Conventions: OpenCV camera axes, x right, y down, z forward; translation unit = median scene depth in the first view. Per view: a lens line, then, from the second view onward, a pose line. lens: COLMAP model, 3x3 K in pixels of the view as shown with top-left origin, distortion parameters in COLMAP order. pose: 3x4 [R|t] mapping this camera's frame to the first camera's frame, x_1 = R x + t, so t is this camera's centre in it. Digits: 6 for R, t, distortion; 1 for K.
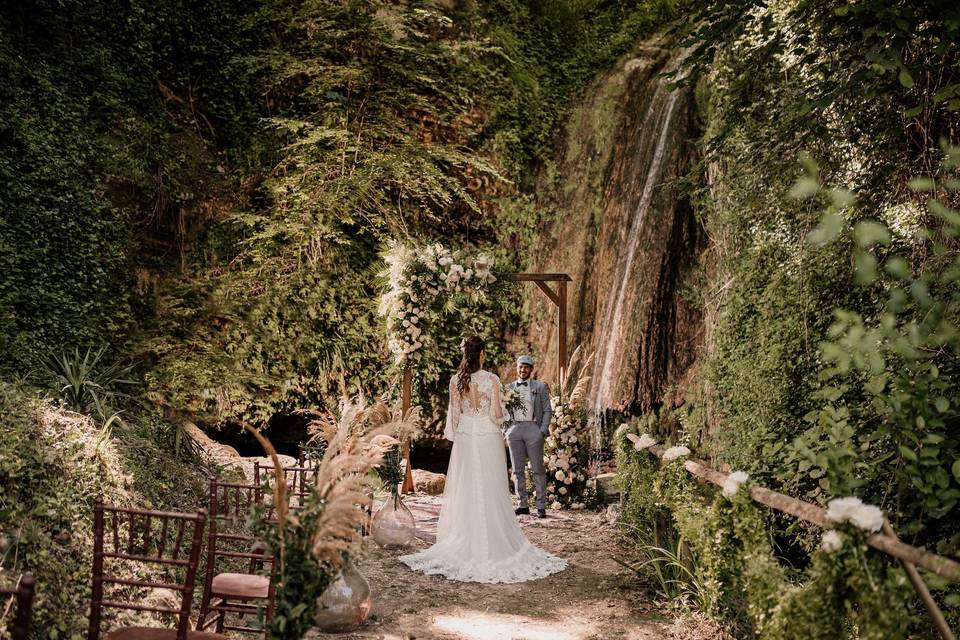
lens RADIAL K [[901.9, 0, 477.9], [0, 901.9, 349.3], [0, 0, 1]] dist [-0.012776, -0.008389]
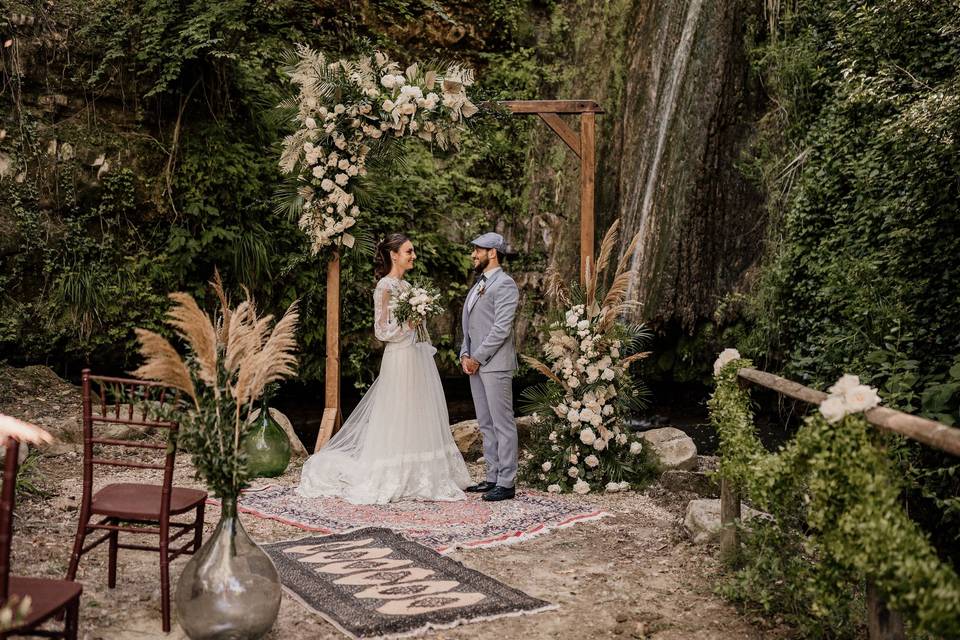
lens RADIAL K [[901.9, 0, 477.9], [0, 901.9, 349.3], [0, 0, 1]] dist [-0.012776, -0.008389]
pose [[0.999926, -0.011999, 0.001914, 0.017567], [0.011798, 0.996448, 0.083381, 0.030936], [-0.002908, -0.083352, 0.996516, 0.391479]]
